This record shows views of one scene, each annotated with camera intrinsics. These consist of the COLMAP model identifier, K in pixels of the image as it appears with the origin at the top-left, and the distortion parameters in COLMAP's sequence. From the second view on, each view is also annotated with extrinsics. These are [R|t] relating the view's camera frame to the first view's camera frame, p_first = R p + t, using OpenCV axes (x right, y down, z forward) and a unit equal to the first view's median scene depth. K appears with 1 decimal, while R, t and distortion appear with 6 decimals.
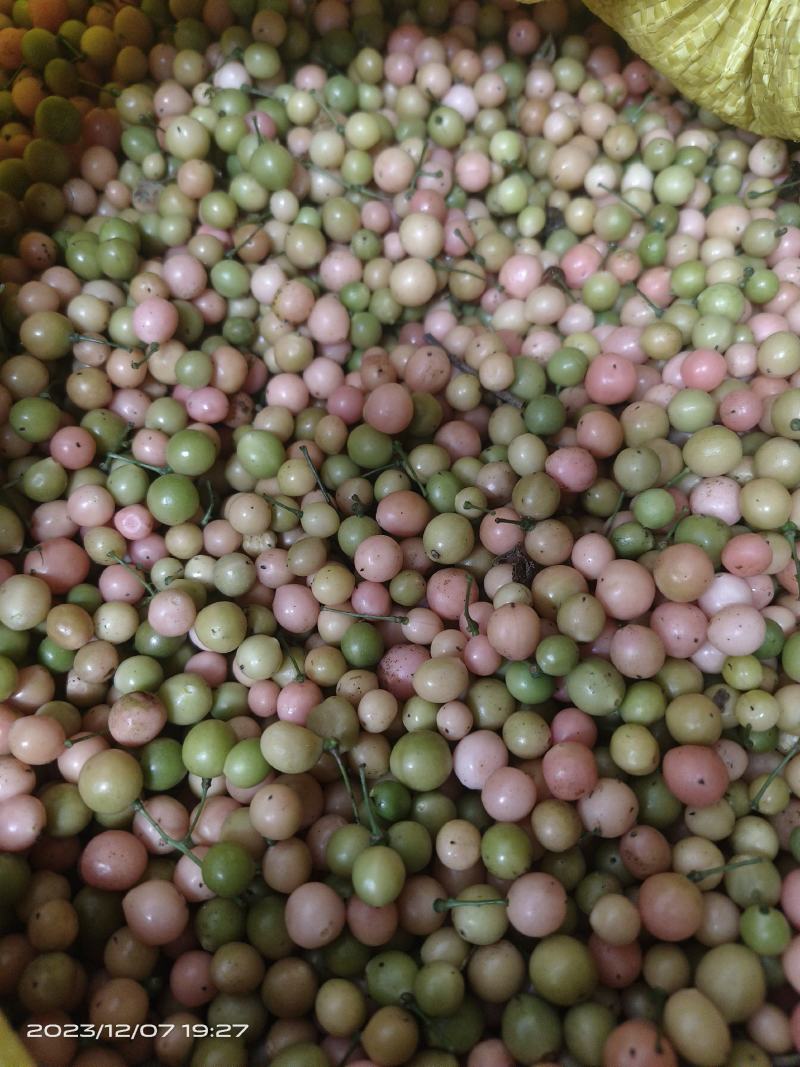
lens RADIAL K [[773.2, 0, 384.9], [0, 773.2, 536.2], [0, 0, 1]] dist [0.016041, -0.052852]
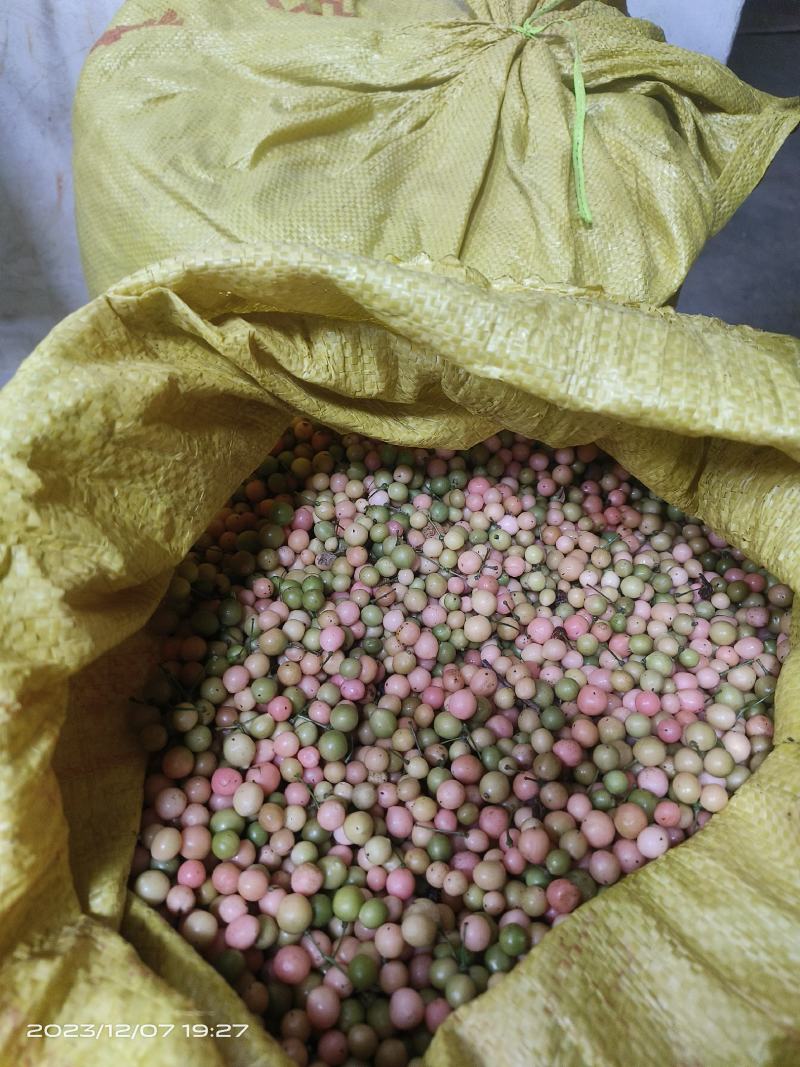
lens RADIAL K [[772.9, 0, 396.6], [0, 772.9, 542.5], [0, 0, 1]] dist [0.046795, -0.075245]
pose [[0.993941, 0.109483, 0.009754, -0.184650], [-0.100495, 0.941109, -0.322822, 0.062035], [-0.044523, 0.319885, 0.946410, -0.686205]]
